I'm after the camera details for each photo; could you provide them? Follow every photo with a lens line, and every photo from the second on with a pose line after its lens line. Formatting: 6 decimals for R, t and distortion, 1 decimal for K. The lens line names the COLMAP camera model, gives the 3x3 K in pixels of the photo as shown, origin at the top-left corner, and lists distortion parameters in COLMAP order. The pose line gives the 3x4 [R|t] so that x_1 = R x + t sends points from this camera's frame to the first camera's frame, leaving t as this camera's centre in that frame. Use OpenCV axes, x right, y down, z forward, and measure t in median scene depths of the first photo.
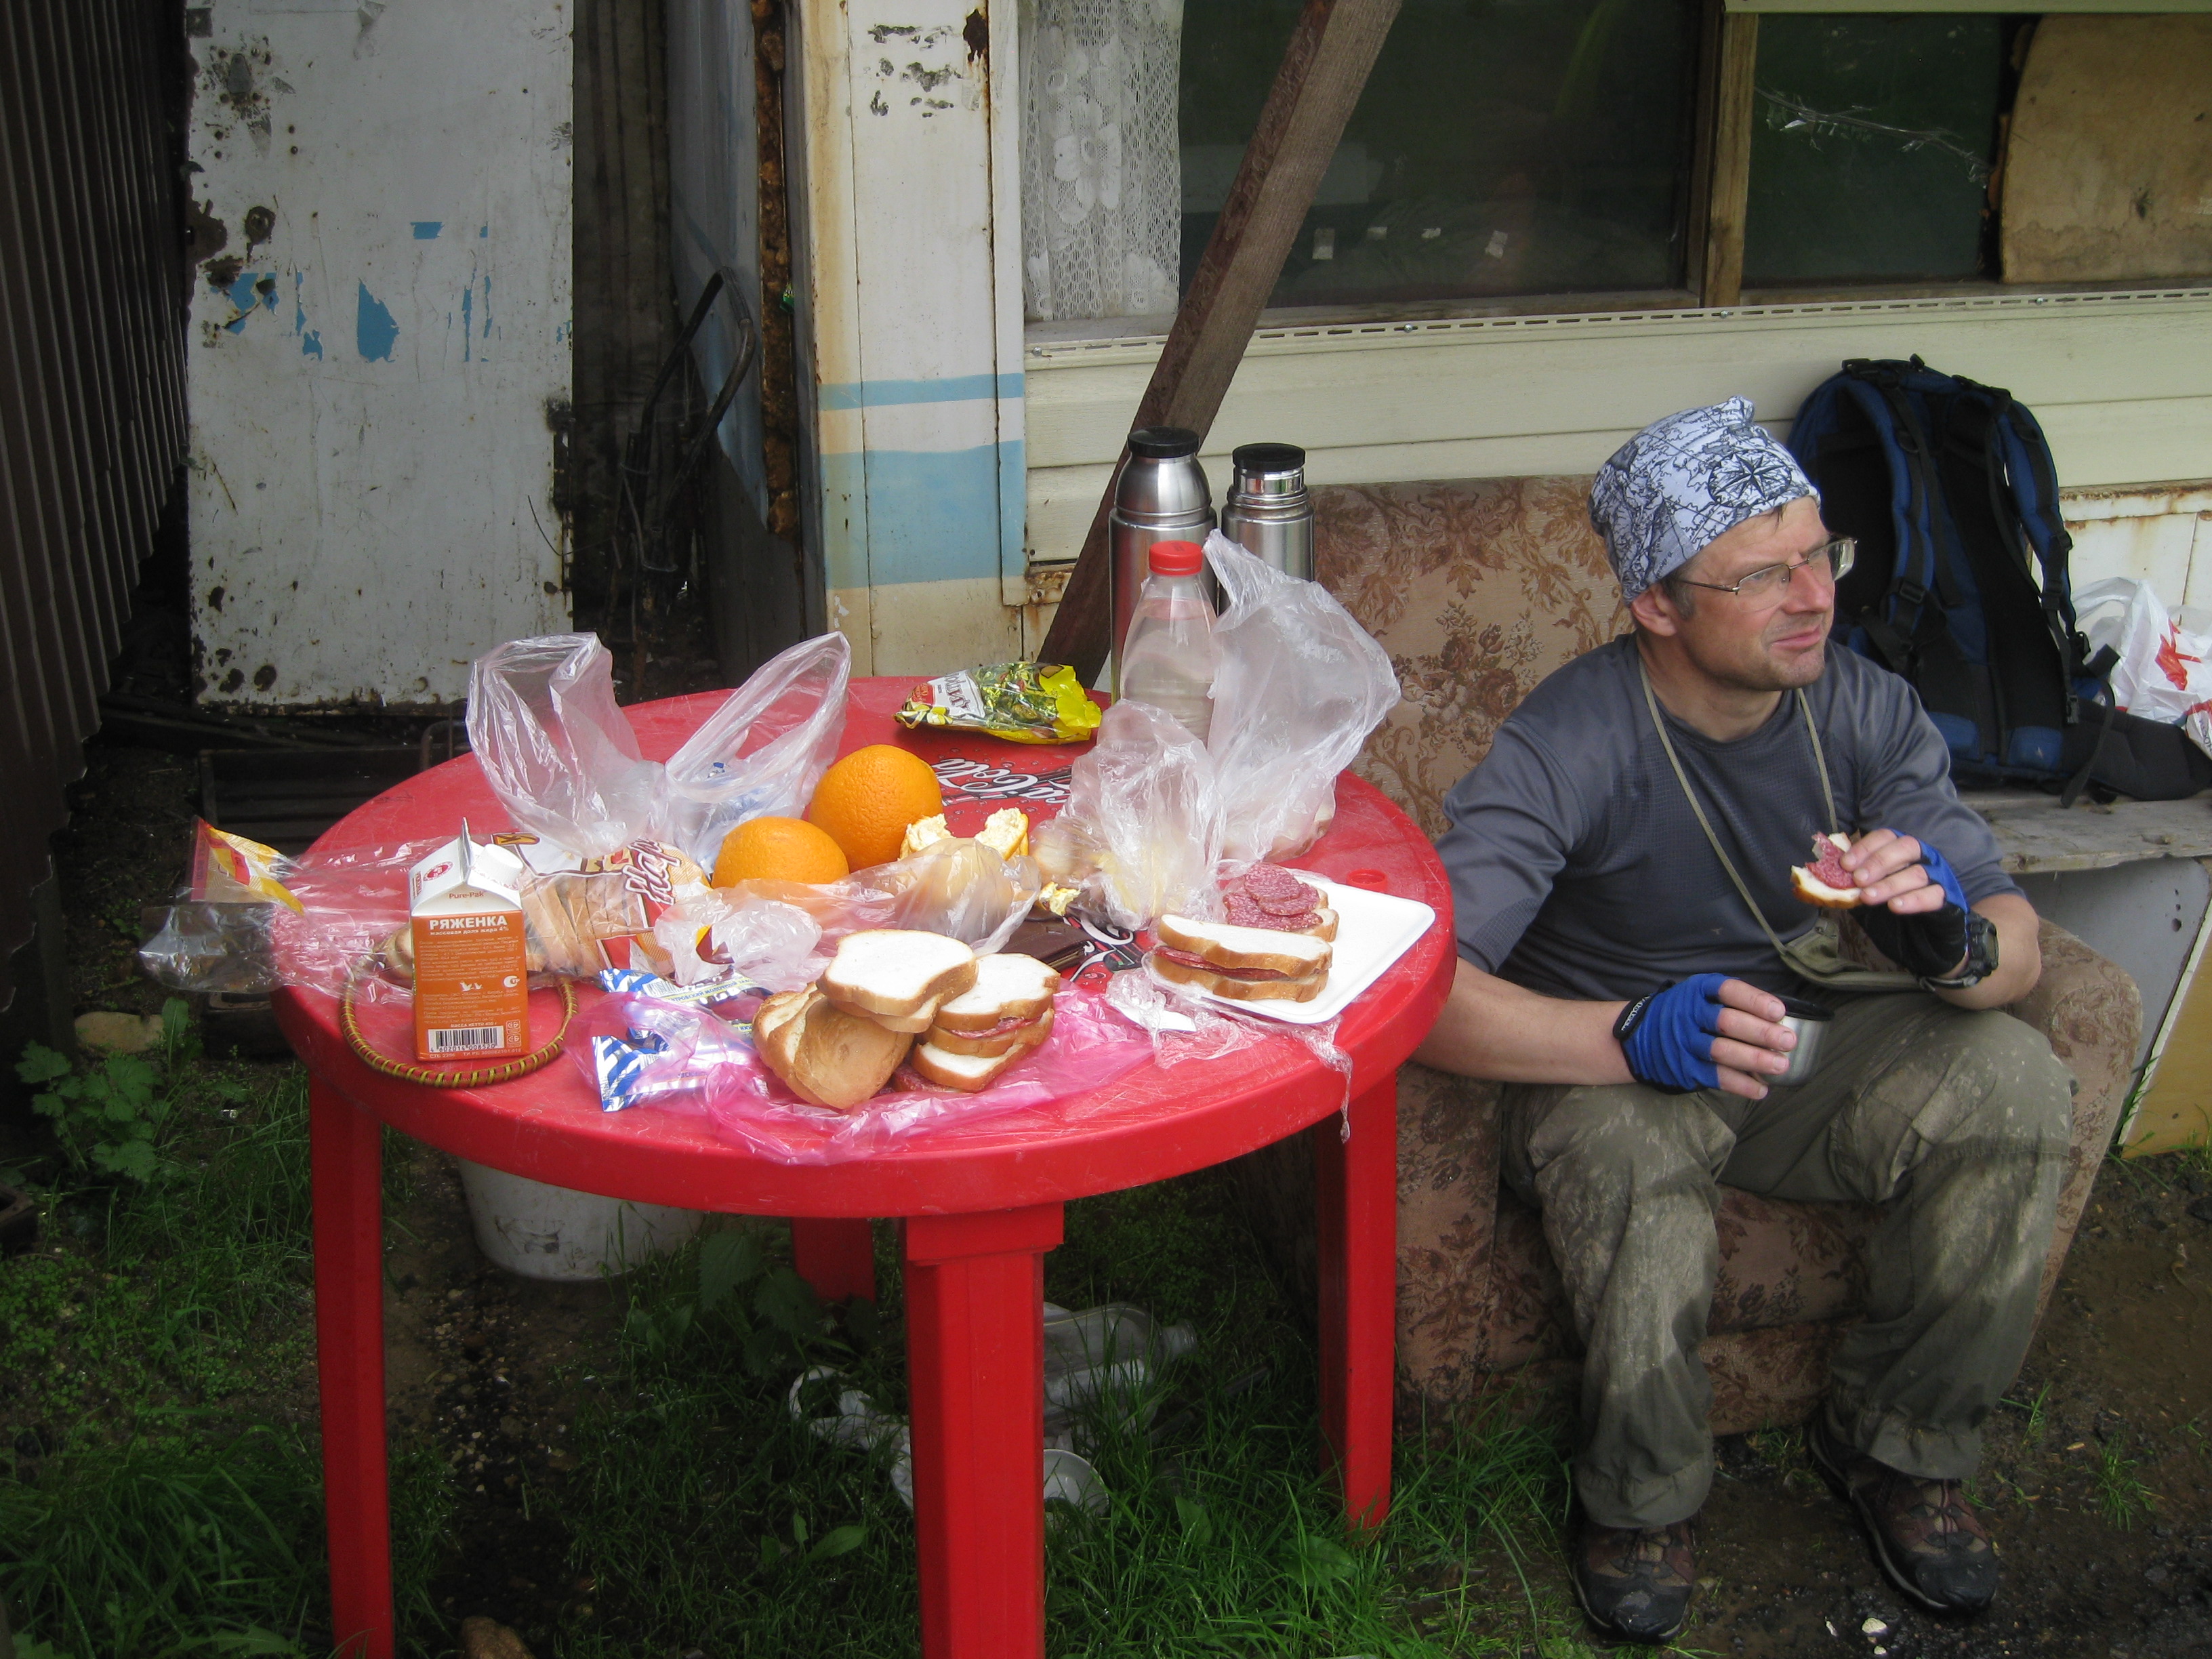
lens RADIAL K [[2470.9, 0, 1106.0], [0, 2470.9, 829.5], [0, 0, 1]] dist [-0.183215, 0.167900]
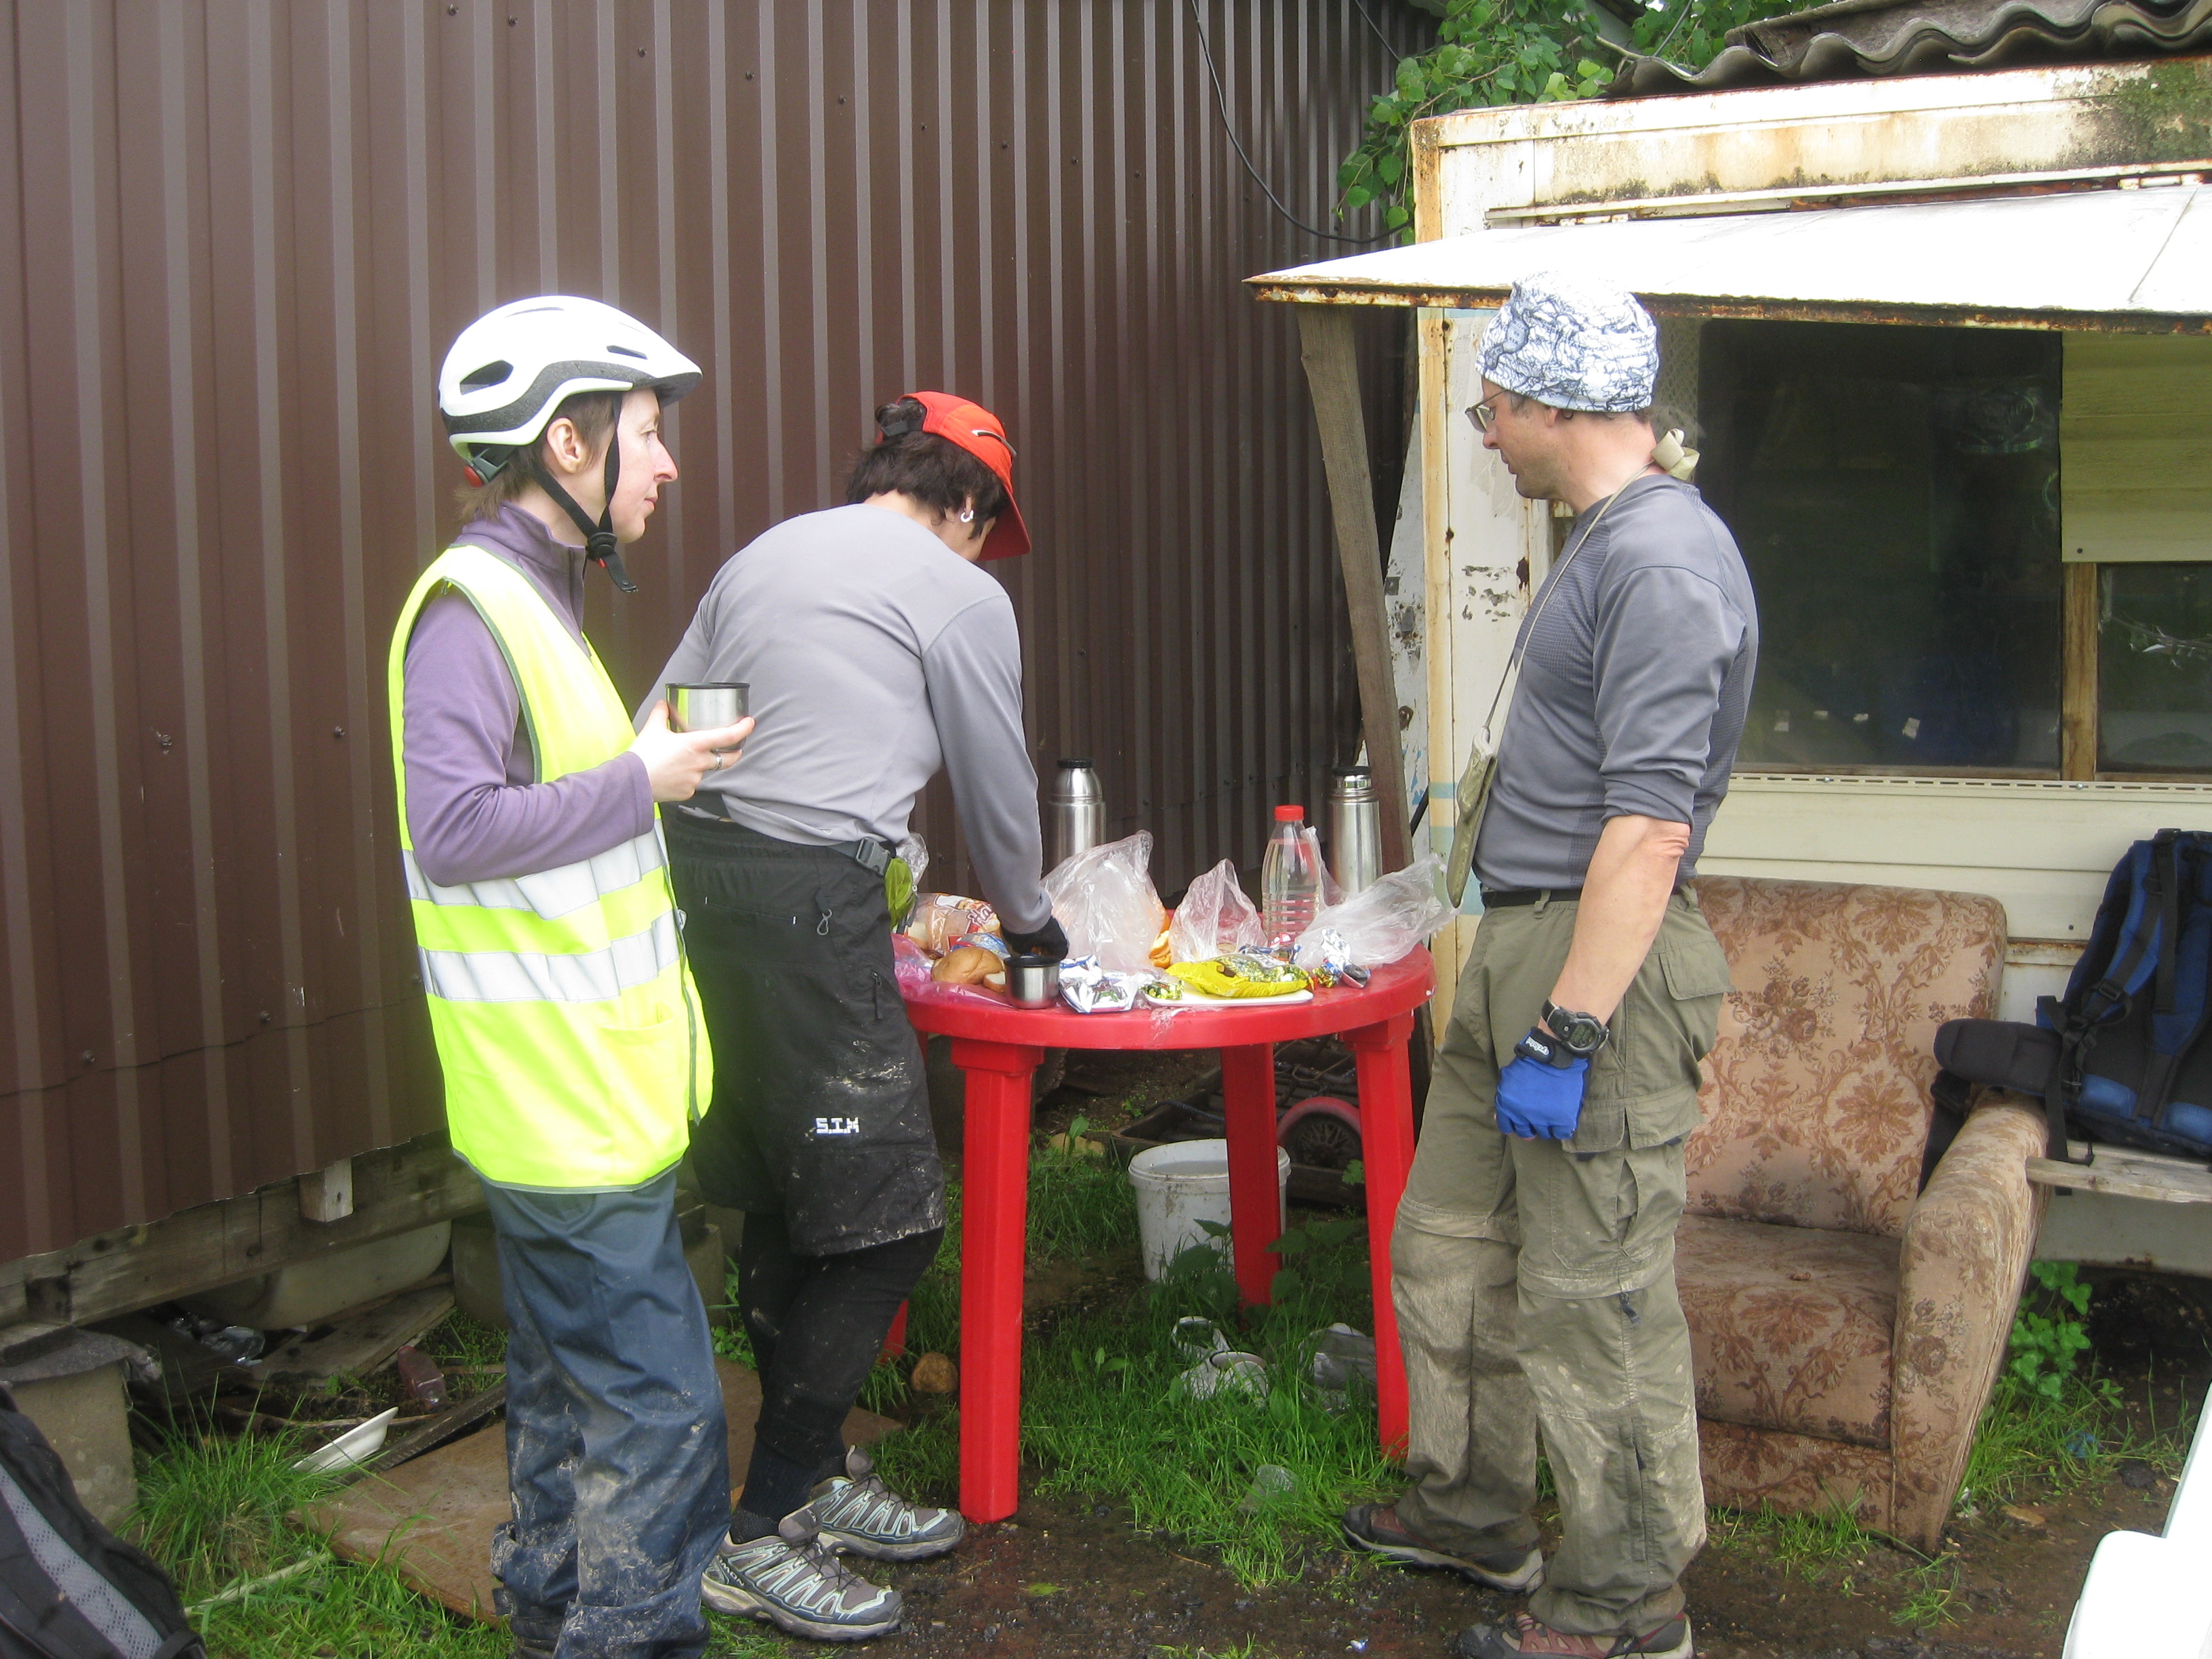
lens RADIAL K [[2456.0, 0, 1106.0], [0, 2456.0, 829.5], [0, 0, 1]] dist [-0.178498, 0.167325]
pose [[0.737123, 0.067526, -0.672376, 0.792454], [-0.238926, 0.956770, -0.165847, 0.162810], [0.632110, 0.282898, 0.721391, -0.285486]]
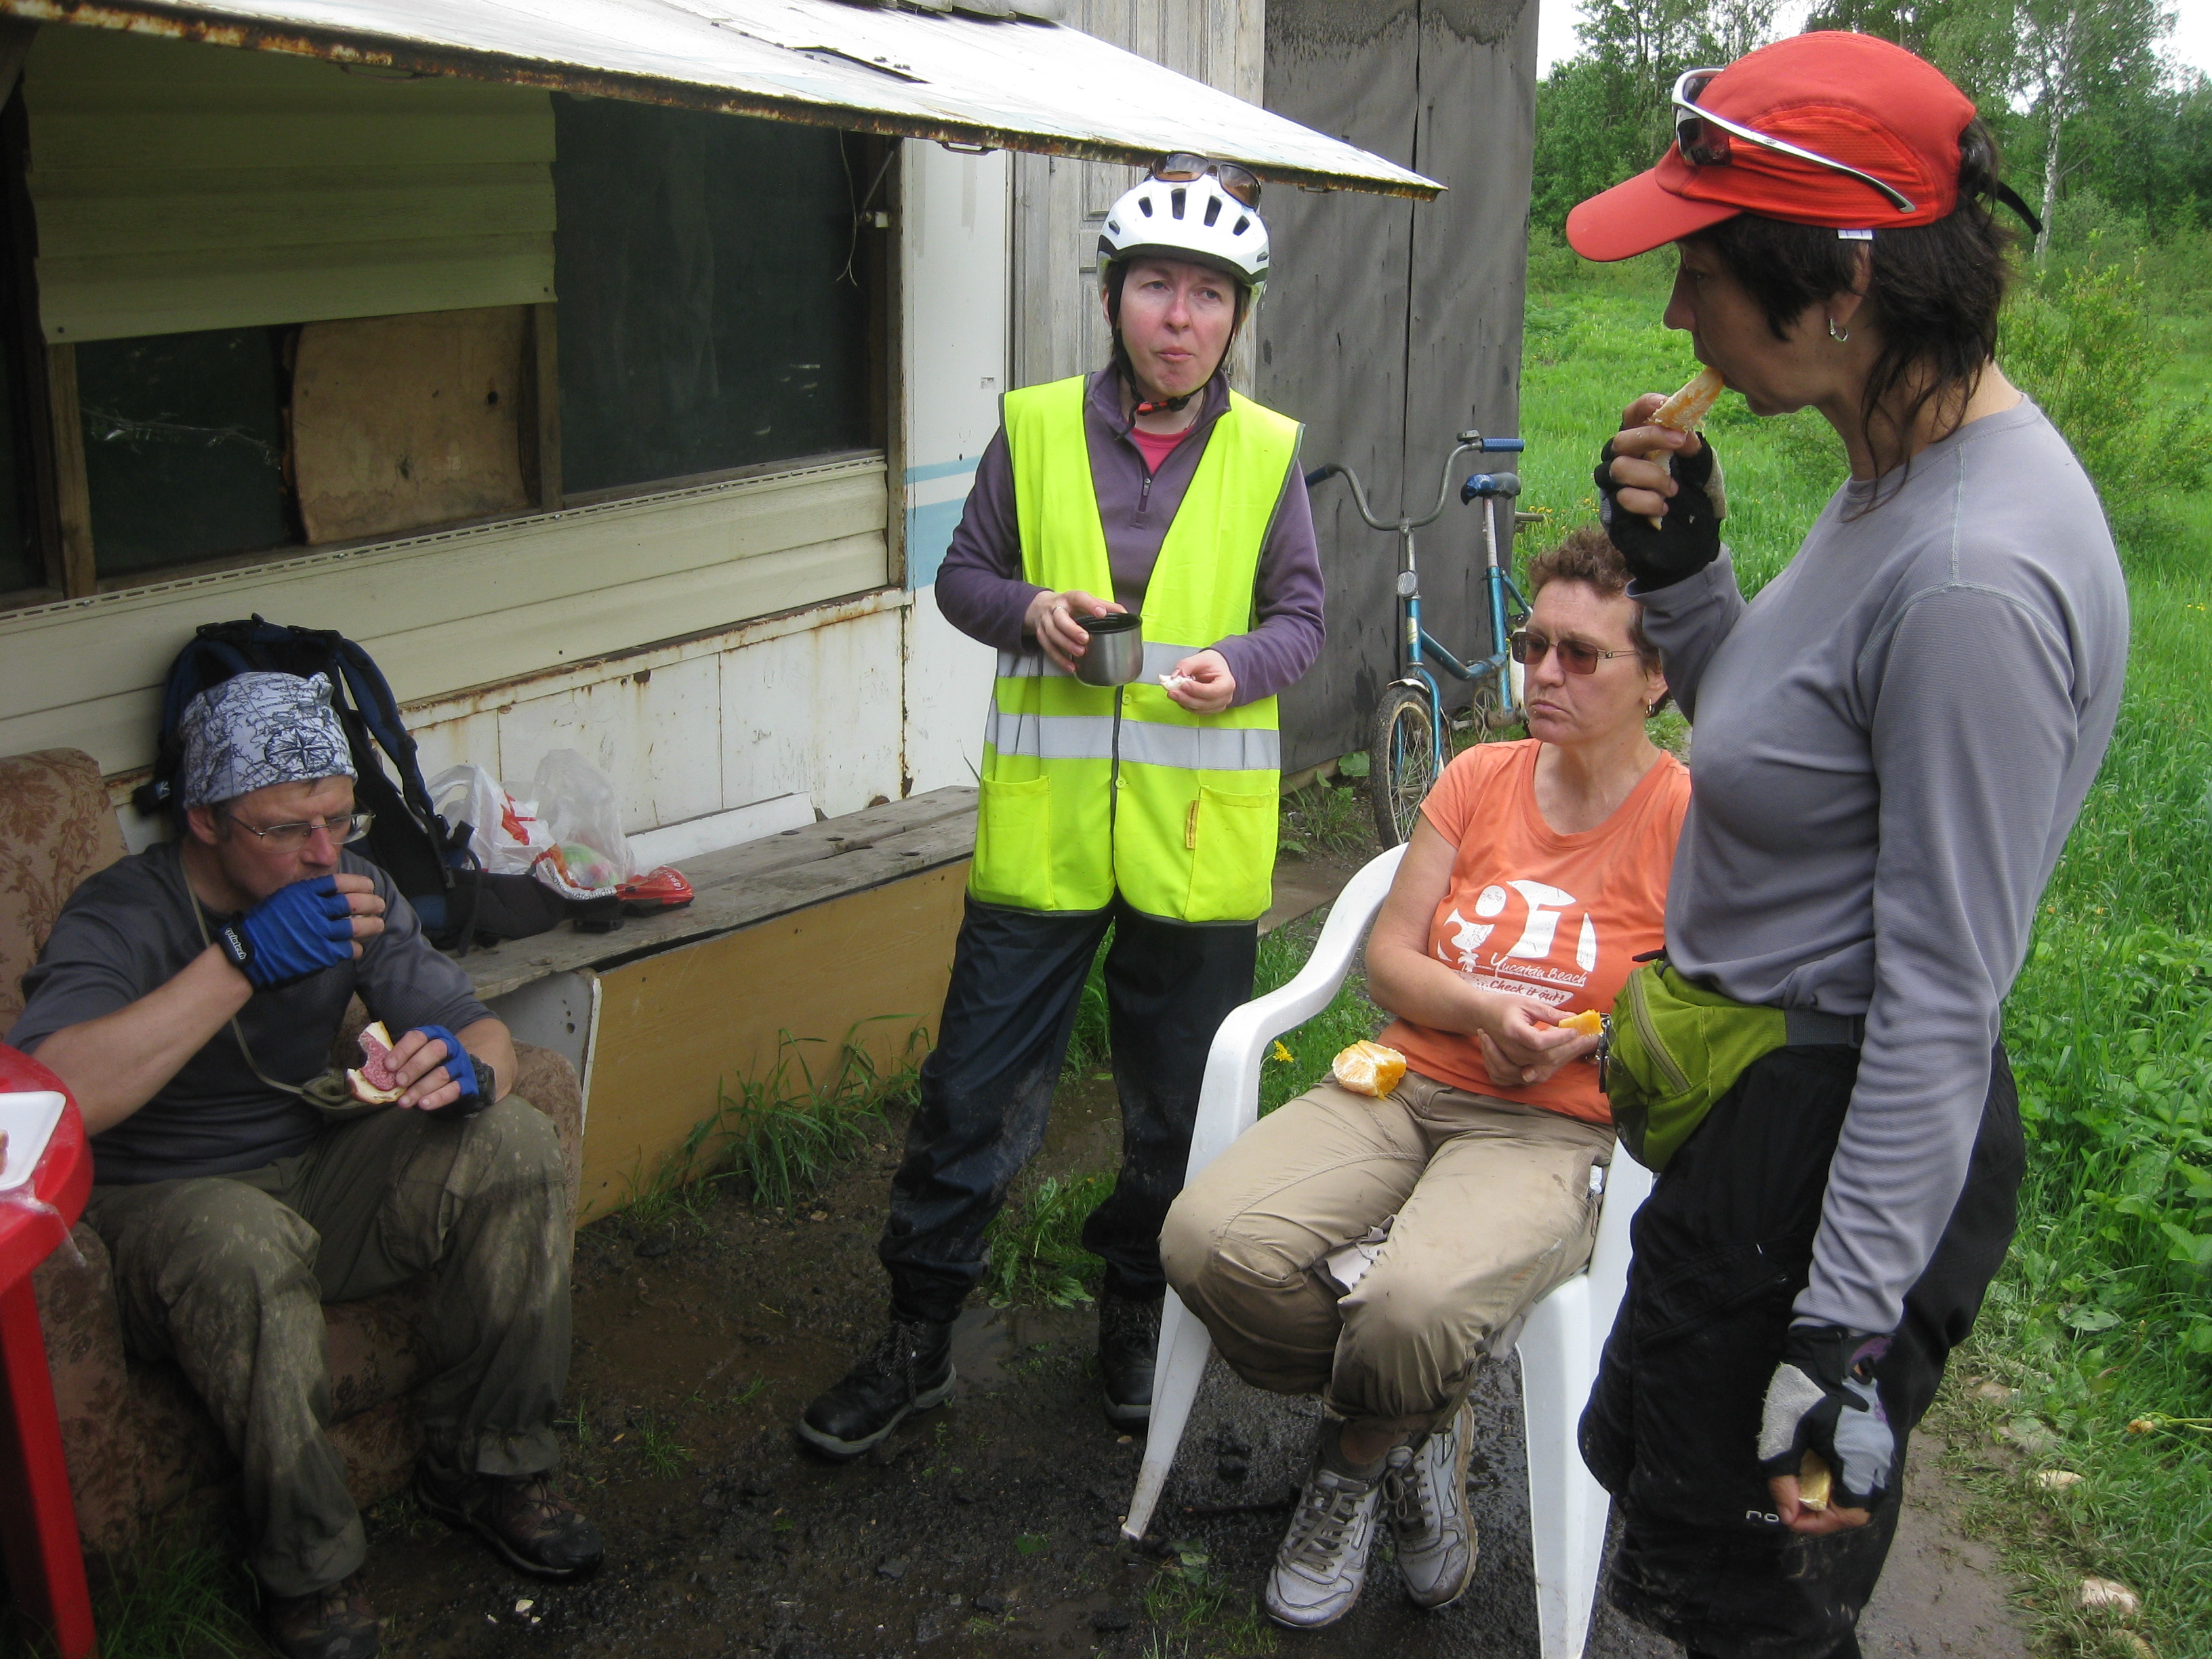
lens RADIAL K [[2456.0, 0, 1106.0], [0, 2456.0, 829.5], [0, 0, 1]] dist [-0.178498, 0.167325]
pose [[0.746135, -0.172060, 0.643178, -0.137708], [0.244202, 0.969428, -0.023956, 0.038205], [-0.619394, 0.174940, 0.765342, -0.151181]]
